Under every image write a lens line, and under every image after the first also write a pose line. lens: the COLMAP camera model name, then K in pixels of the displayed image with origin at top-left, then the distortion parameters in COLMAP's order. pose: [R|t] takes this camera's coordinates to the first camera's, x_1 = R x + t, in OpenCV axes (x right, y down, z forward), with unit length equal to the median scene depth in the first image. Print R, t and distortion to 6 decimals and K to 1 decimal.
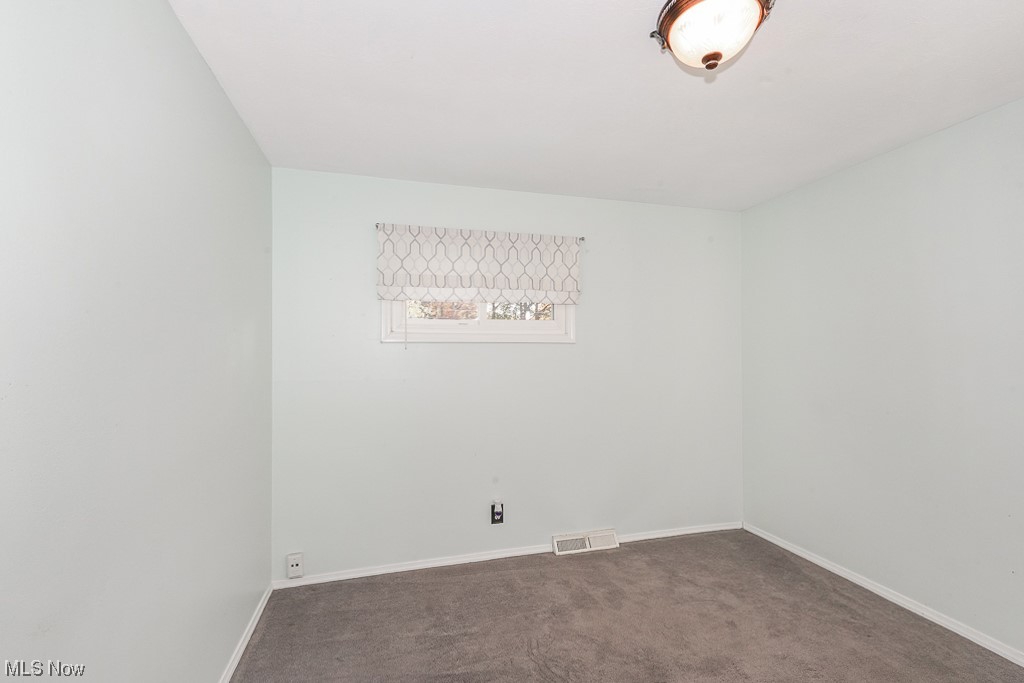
lens RADIAL K [[432.4, 0, 511.5], [0, 432.4, 367.6], [0, 0, 1]] dist [-0.001712, -0.000050]
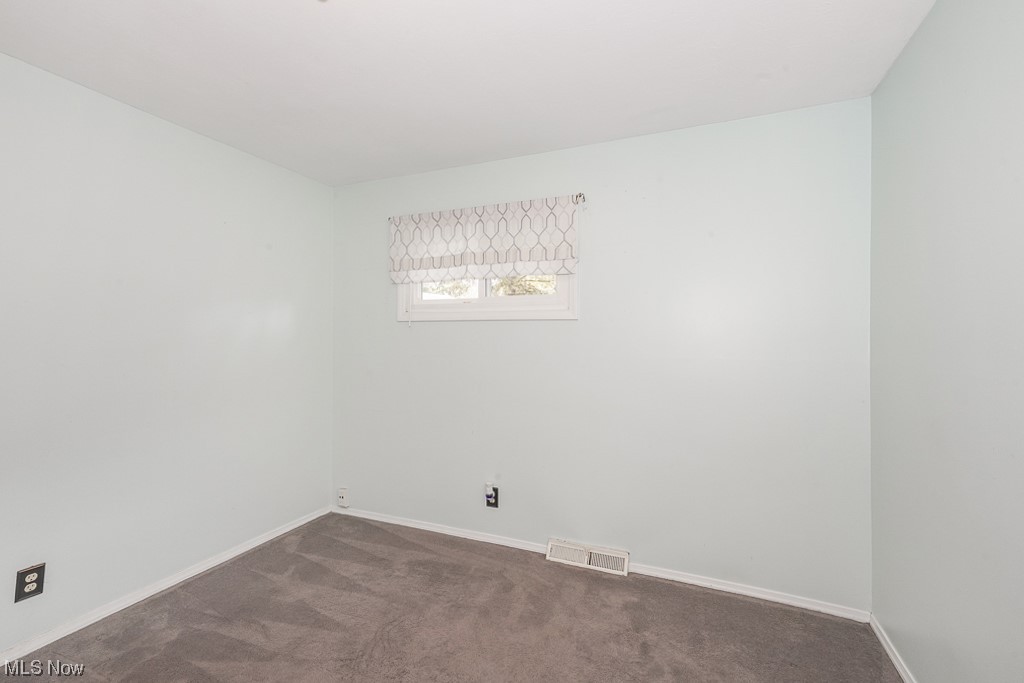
lens RADIAL K [[459.6, 0, 512.0], [0, 459.6, 341.5], [0, 0, 1]] dist [0.003319, 0.000575]
pose [[0.781577, 0.019910, -0.623491, 0.641853], [-0.016852, 0.999800, 0.010802, -0.021037], [0.623581, 0.002064, 0.781756, 0.225003]]
